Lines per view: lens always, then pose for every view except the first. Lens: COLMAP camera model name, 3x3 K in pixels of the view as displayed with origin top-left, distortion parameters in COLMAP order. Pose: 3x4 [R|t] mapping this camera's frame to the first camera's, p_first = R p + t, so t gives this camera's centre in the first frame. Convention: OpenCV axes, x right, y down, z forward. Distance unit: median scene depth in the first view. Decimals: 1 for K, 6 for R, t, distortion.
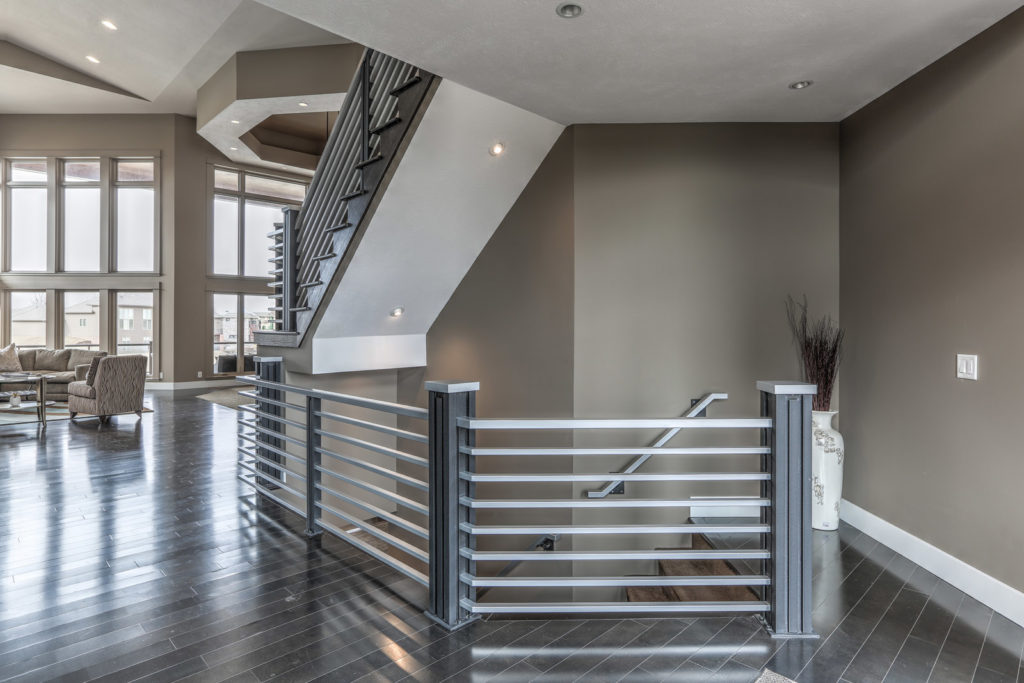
lens RADIAL K [[558.8, 0, 512.0], [0, 558.8, 341.5], [0, 0, 1]] dist [-0.005514, -0.000248]
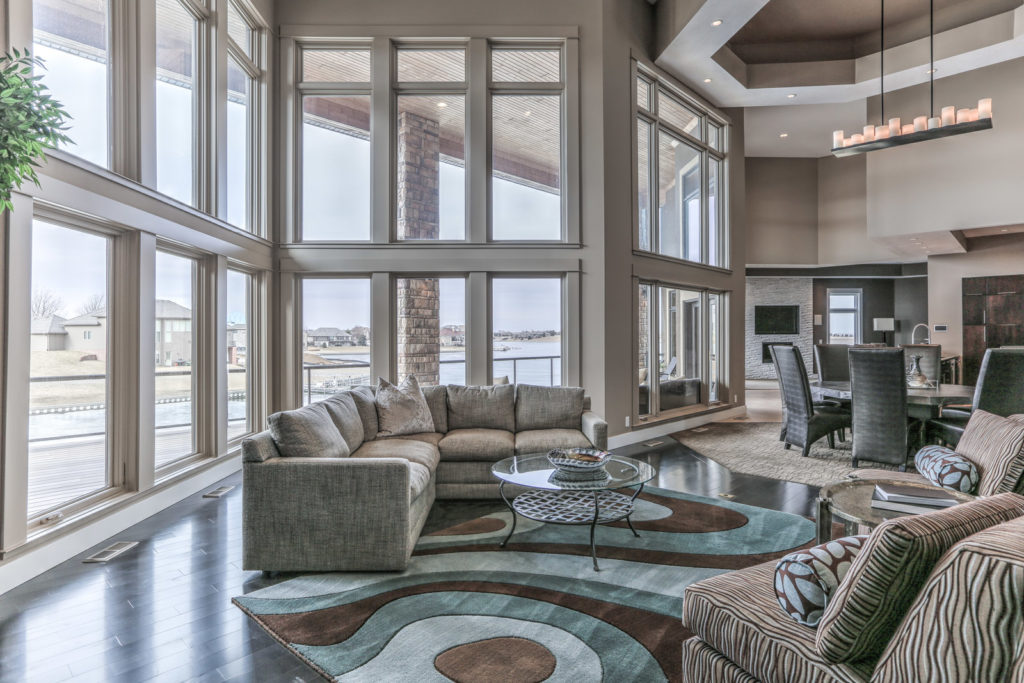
lens RADIAL K [[543.8, 0, 494.7], [0, 543.8, 336.0], [0, 0, 1]] dist [0.000486, 0.000390]
pose [[0.999694, -0.008349, 0.023265, -0.724598], [0.008959, 0.999616, -0.026231, -0.015533], [-0.023037, 0.026432, 0.999385, 0.453170]]
